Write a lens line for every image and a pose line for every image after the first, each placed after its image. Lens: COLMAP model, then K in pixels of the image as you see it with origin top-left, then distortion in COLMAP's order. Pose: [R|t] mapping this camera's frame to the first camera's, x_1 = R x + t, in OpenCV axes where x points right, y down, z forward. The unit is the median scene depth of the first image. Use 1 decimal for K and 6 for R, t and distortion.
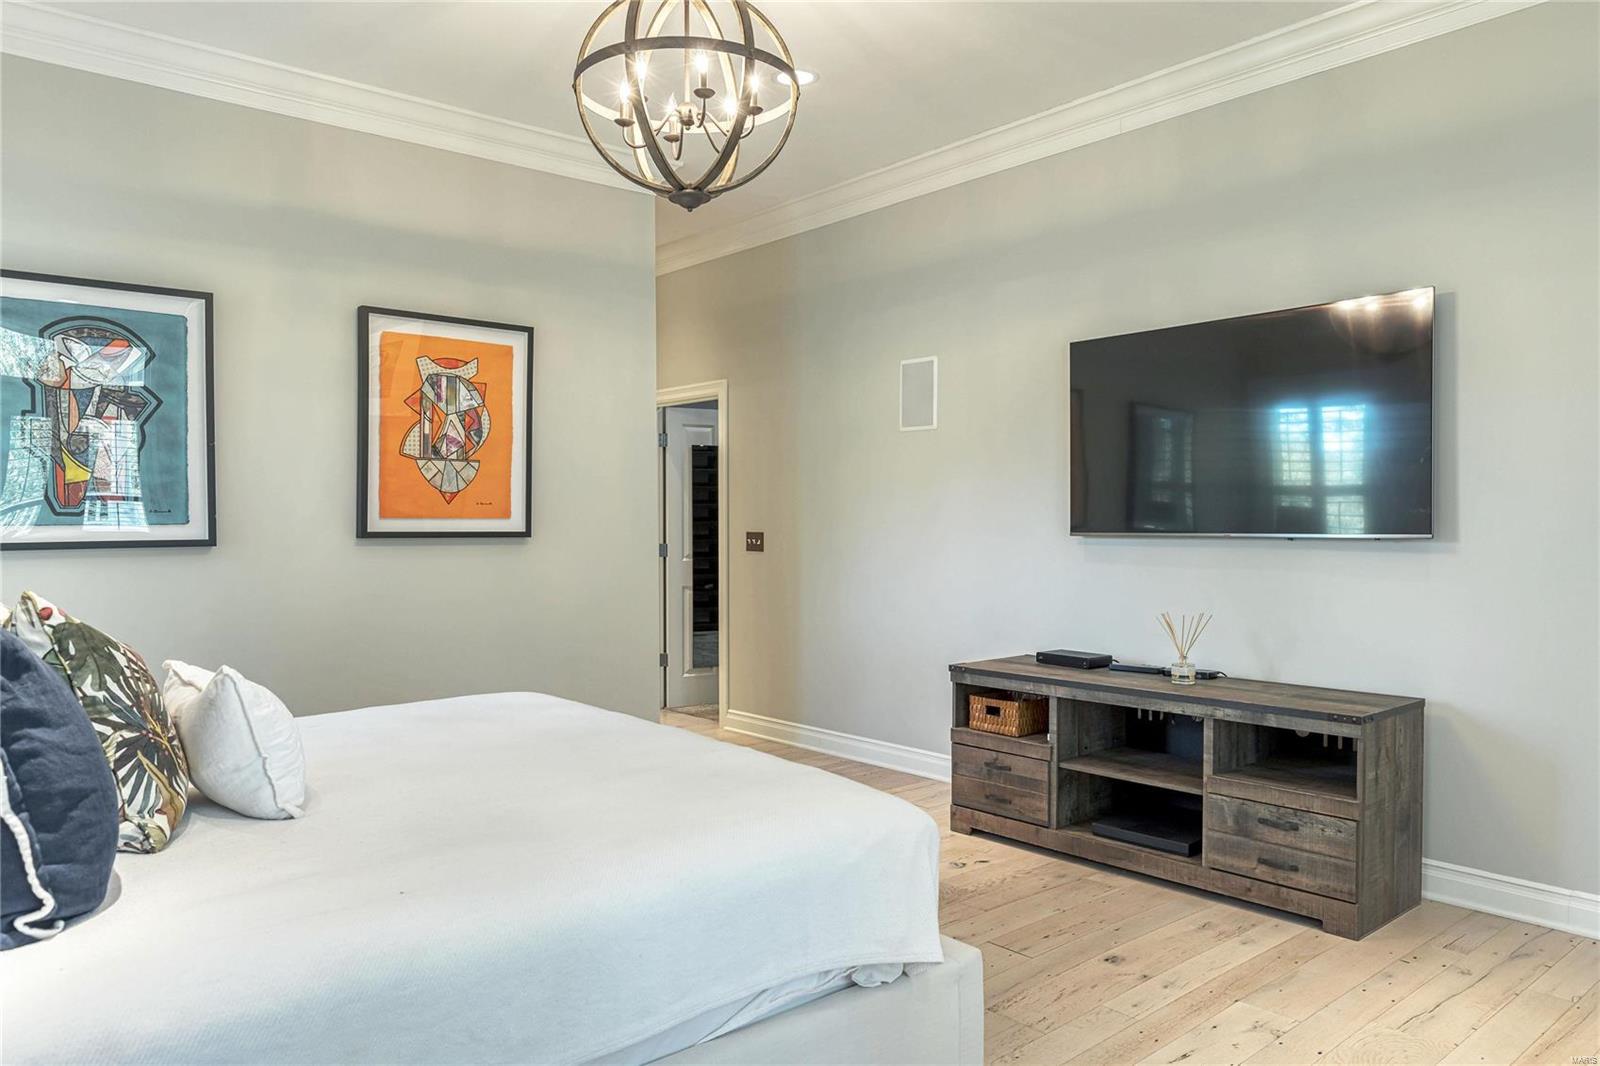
lens RADIAL K [[1104.1, 0, 804.7], [0, 1104.1, 528.0], [0, 0, 1]] dist [-0.005260, -0.000905]
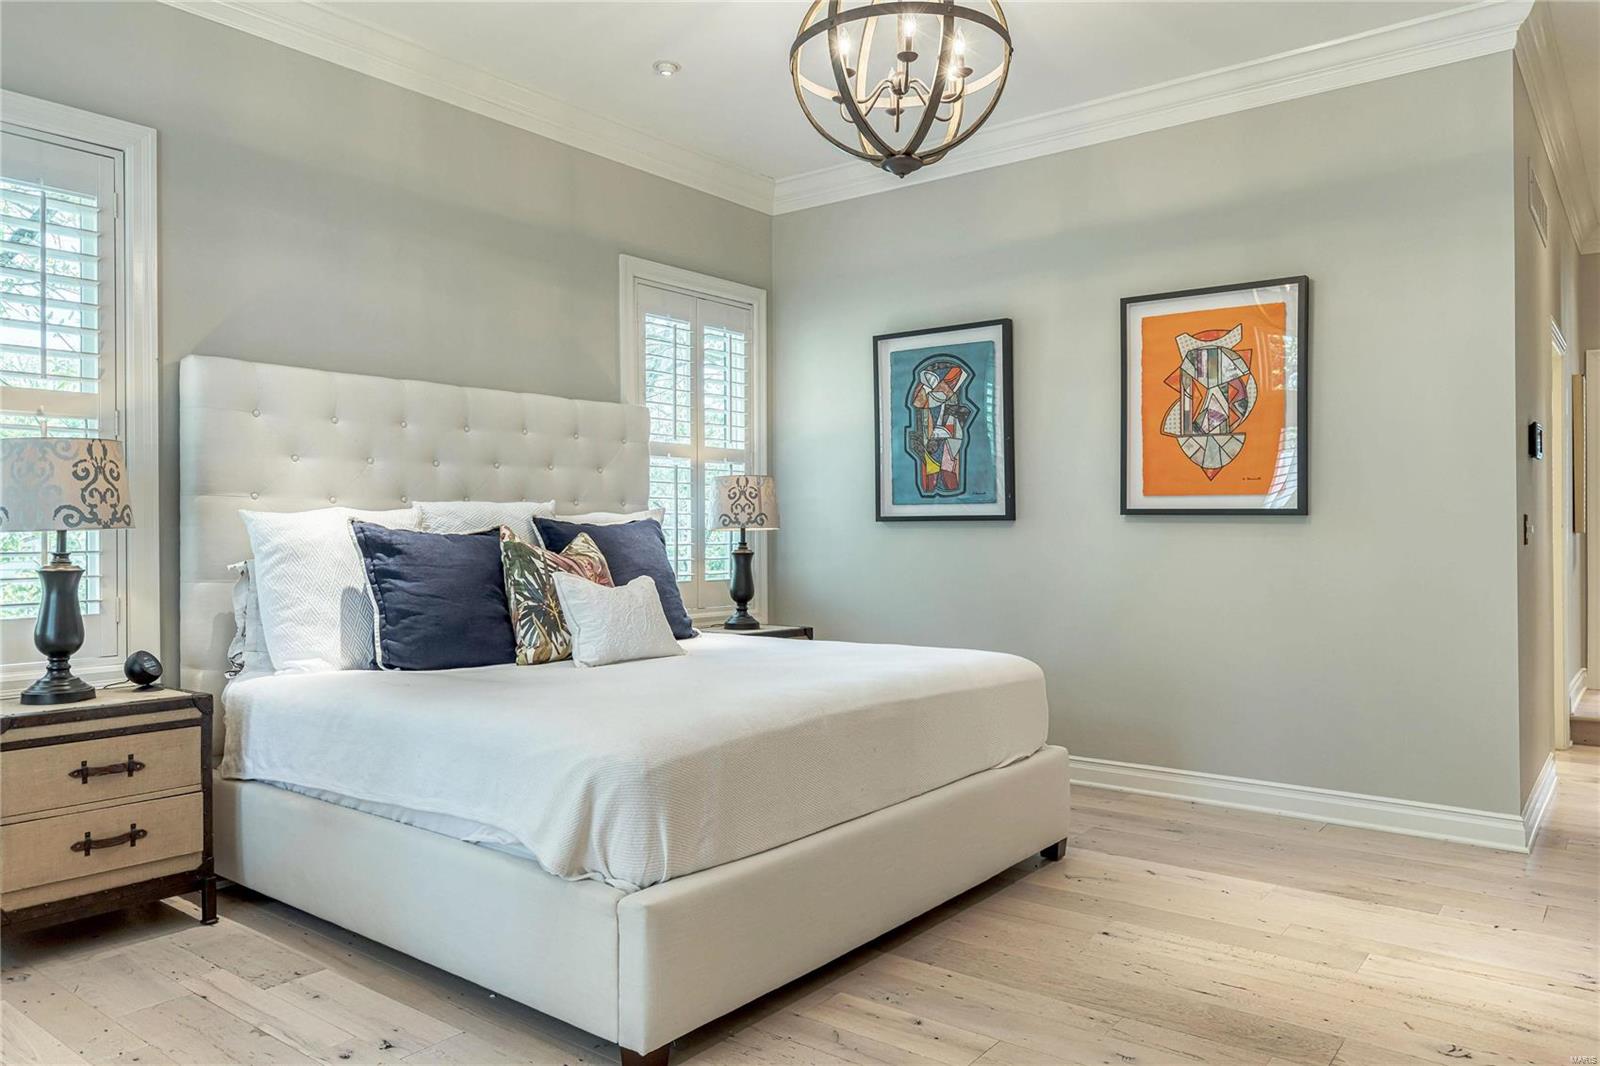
lens RADIAL K [[1104.1, 0, 809.3], [0, 1104.1, 527.6], [0, 0, 1]] dist [-0.005260, -0.000905]
pose [[0.198834, 0.001953, -0.980031, 0.571898], [-0.009017, 0.999959, 0.000163, 0.023380], [0.979992, 0.008805, 0.198843, 0.472239]]
